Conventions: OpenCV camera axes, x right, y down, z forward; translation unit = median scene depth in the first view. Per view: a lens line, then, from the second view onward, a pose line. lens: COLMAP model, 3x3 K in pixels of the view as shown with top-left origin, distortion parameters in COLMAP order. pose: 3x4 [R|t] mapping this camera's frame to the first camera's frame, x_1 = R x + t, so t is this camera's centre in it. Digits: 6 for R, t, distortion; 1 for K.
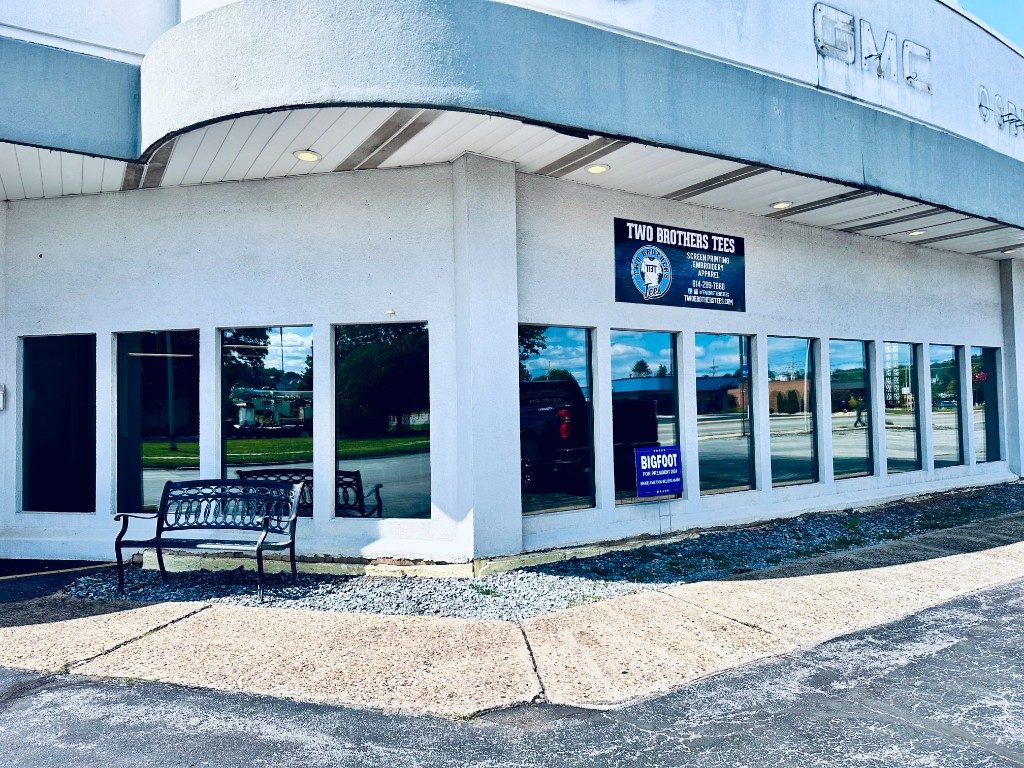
lens RADIAL K [[830.5, 0, 512.0], [0, 830.5, 384.0], [0, 0, 1]] dist [0.305355, -0.606989]
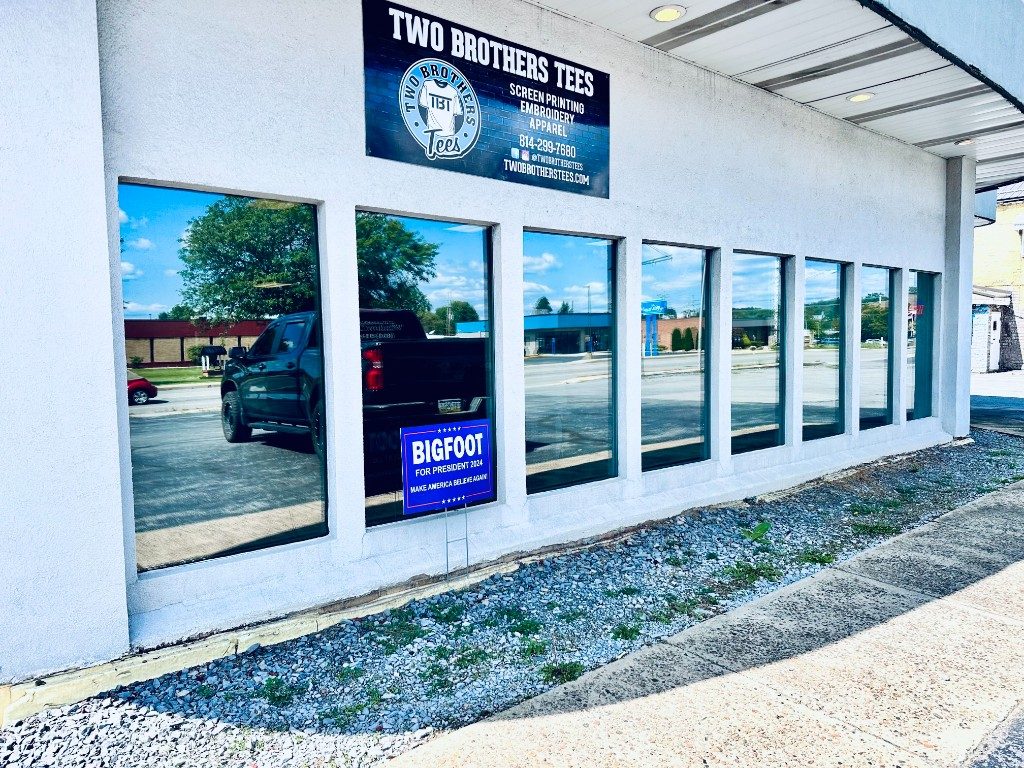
lens RADIAL K [[735.2, 0, 512.0], [0, 735.2, 384.0], [0, 0, 1]] dist [0.178917, -0.306032]
pose [[0.996508, 0.003747, 0.083419, 0.166688], [-0.011224, 0.995938, 0.089344, 0.002696], [-0.082745, -0.089969, 0.992501, 0.473360]]
